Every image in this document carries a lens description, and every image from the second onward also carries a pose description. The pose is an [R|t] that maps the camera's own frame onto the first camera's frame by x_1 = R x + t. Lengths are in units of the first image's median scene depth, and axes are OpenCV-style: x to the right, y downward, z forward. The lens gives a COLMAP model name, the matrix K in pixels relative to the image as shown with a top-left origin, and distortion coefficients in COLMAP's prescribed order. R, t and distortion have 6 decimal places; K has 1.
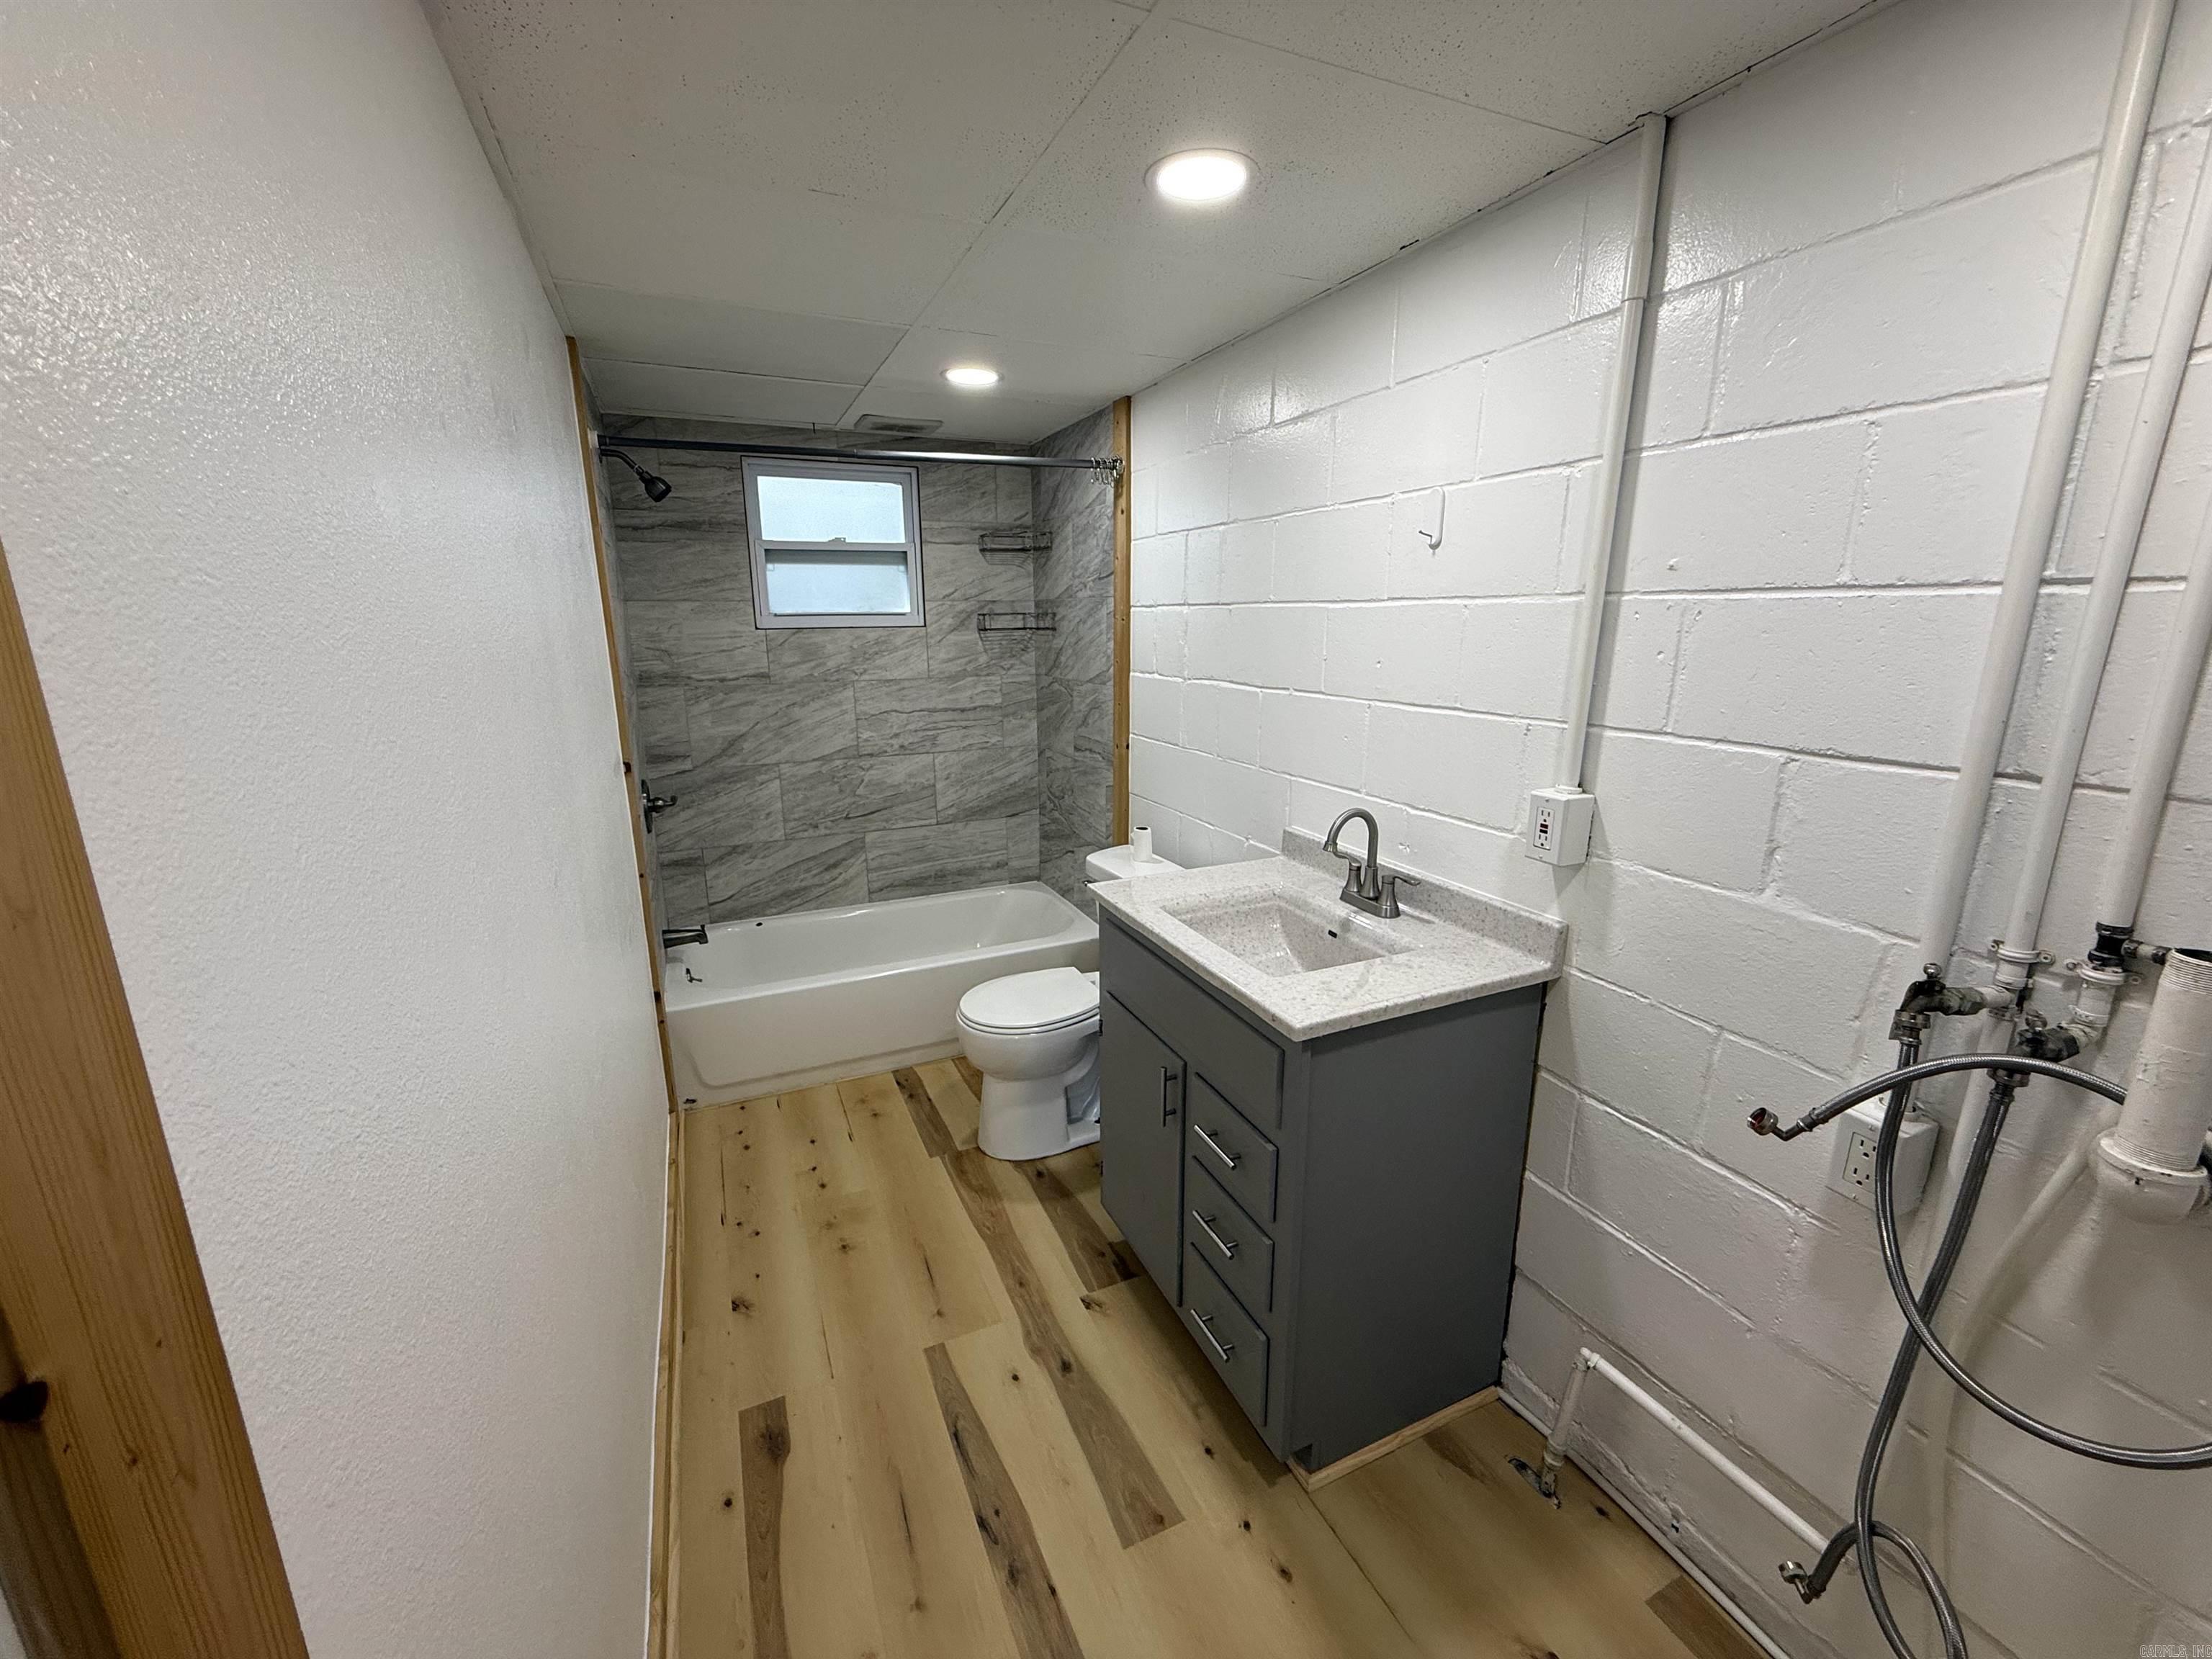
lens RADIAL K [[899.8, 0, 1110.9], [0, 899.8, 824.4], [0, 0, 1]] dist [0.003501, -0.000055]
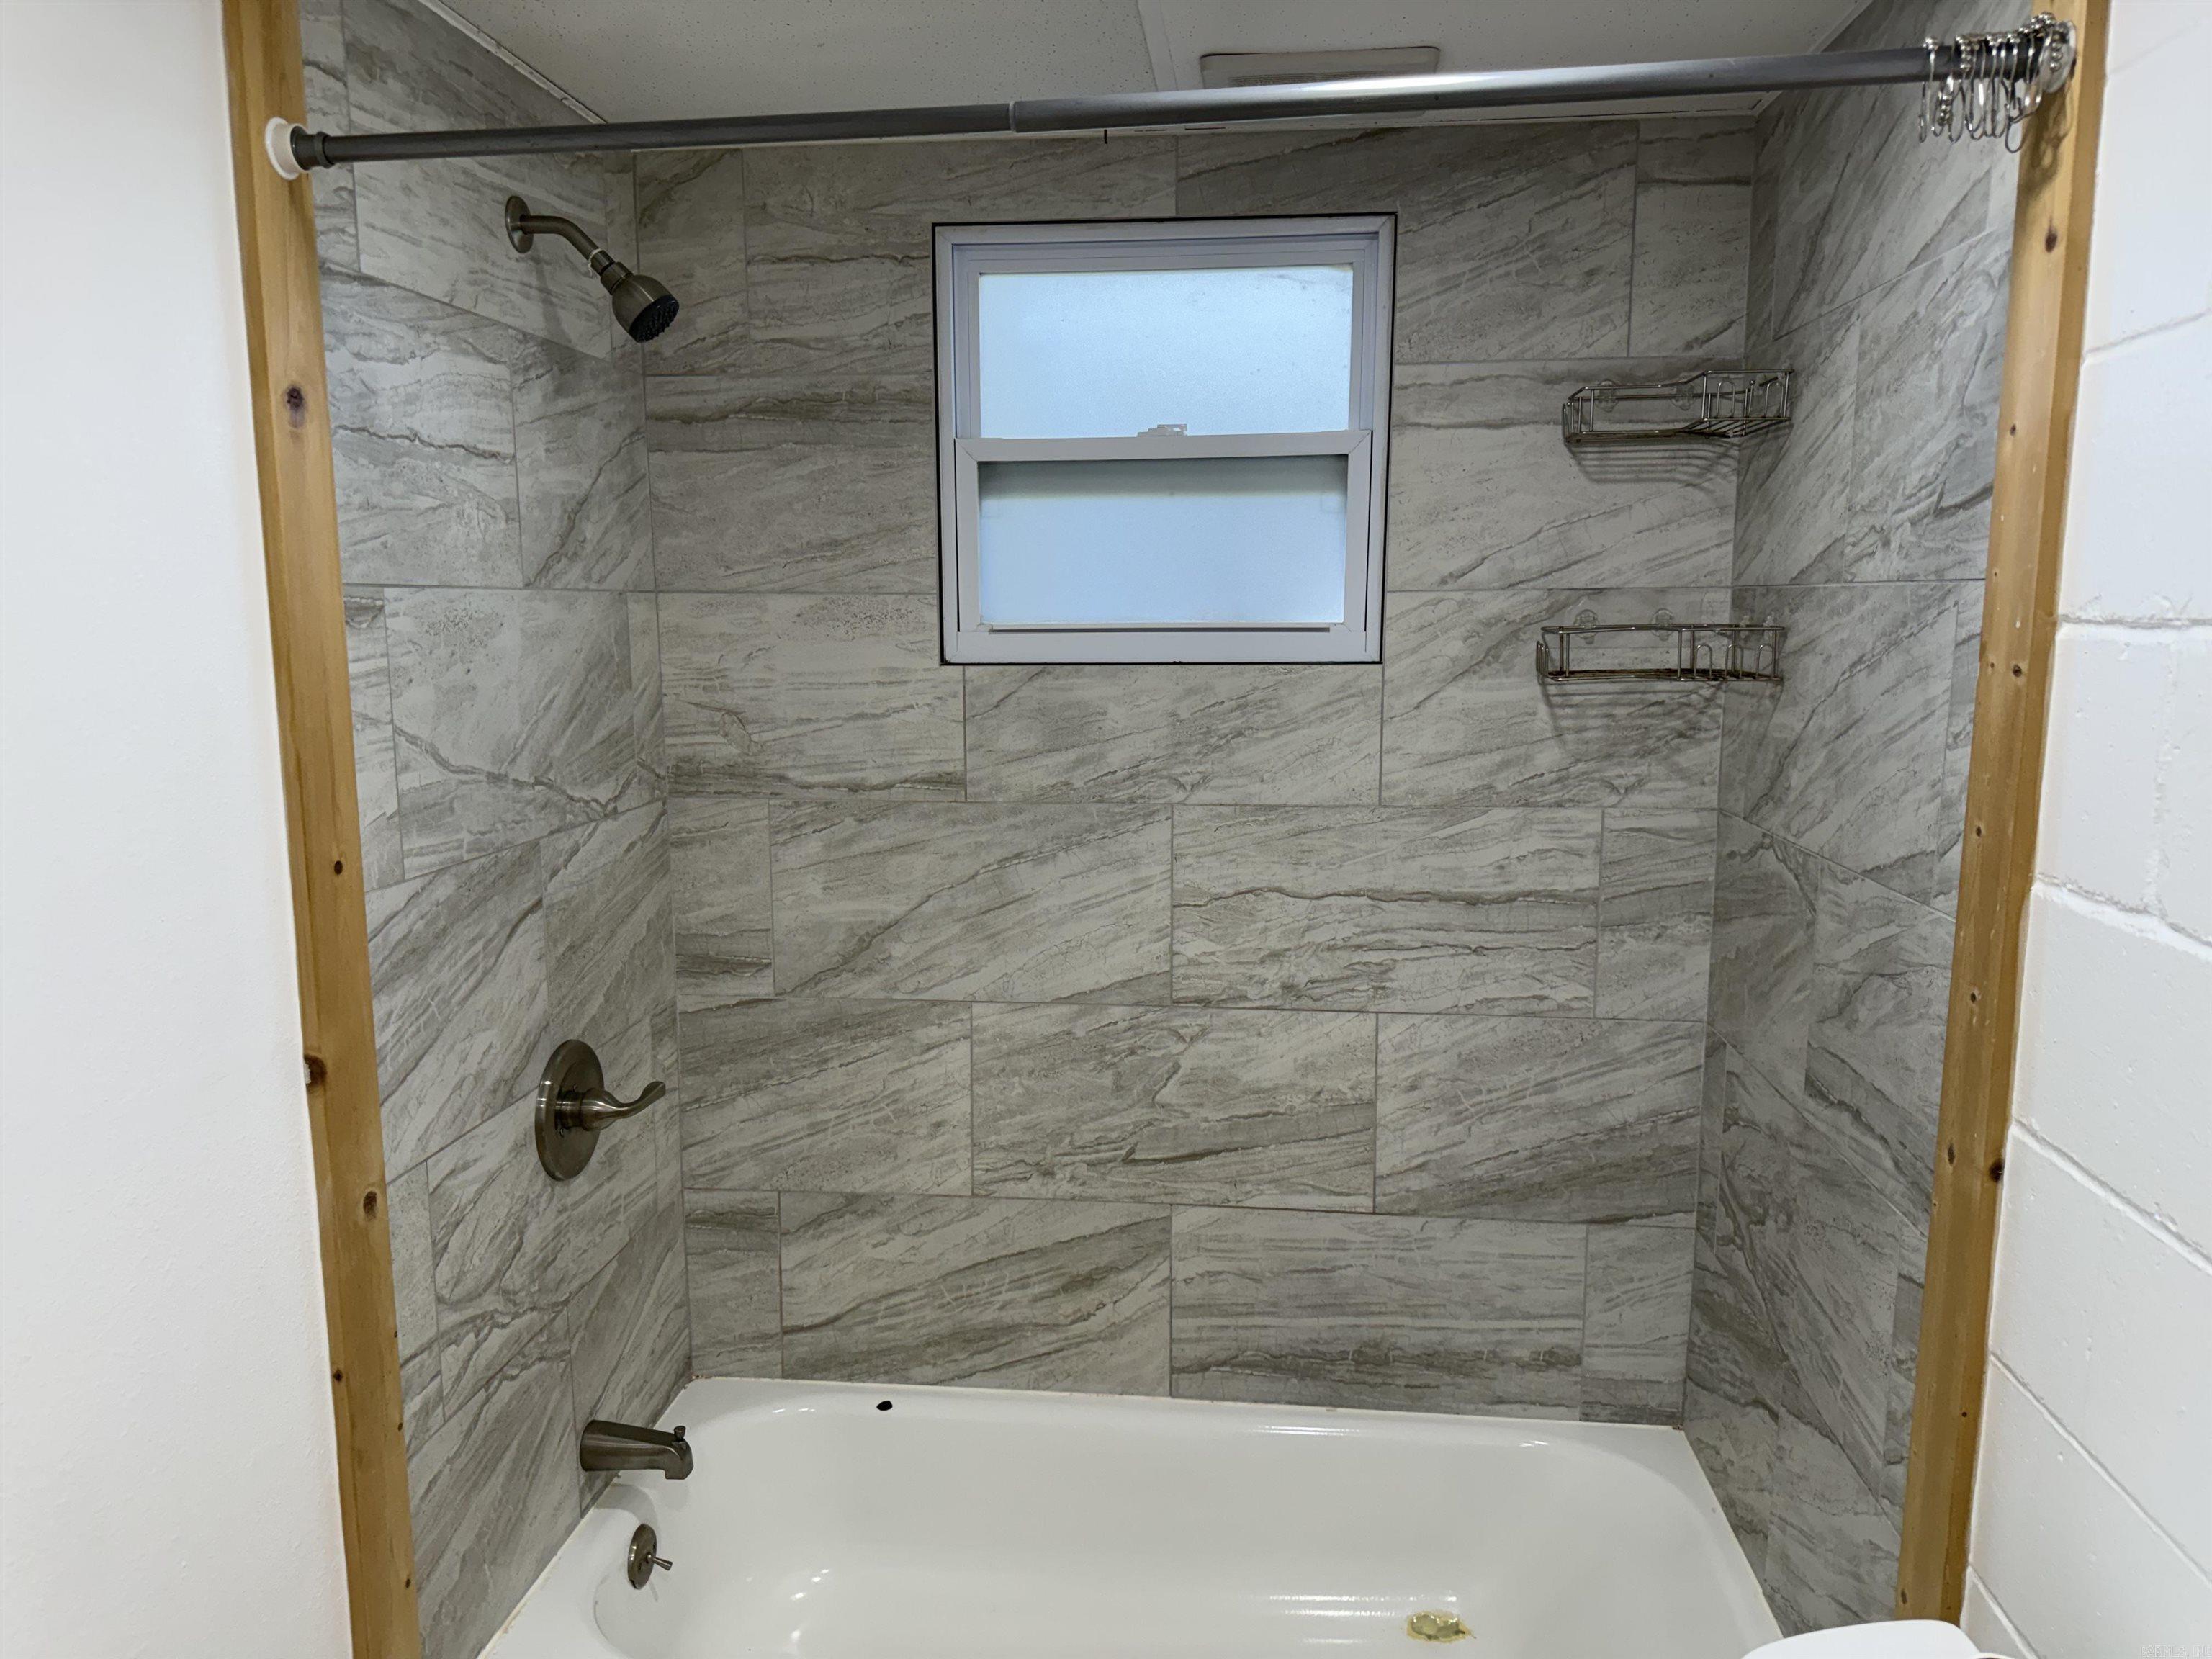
lens RADIAL K [[1572.8, 0, 1106.0], [0, 1572.8, 829.5], [0, 0, 1]] dist [0.080118, -0.098843]
pose [[0.855175, 0.079601, -0.512191, 0.024093], [-0.120251, 0.991646, -0.046661, -0.114056], [0.504198, 0.101495, 0.857603, 0.425645]]
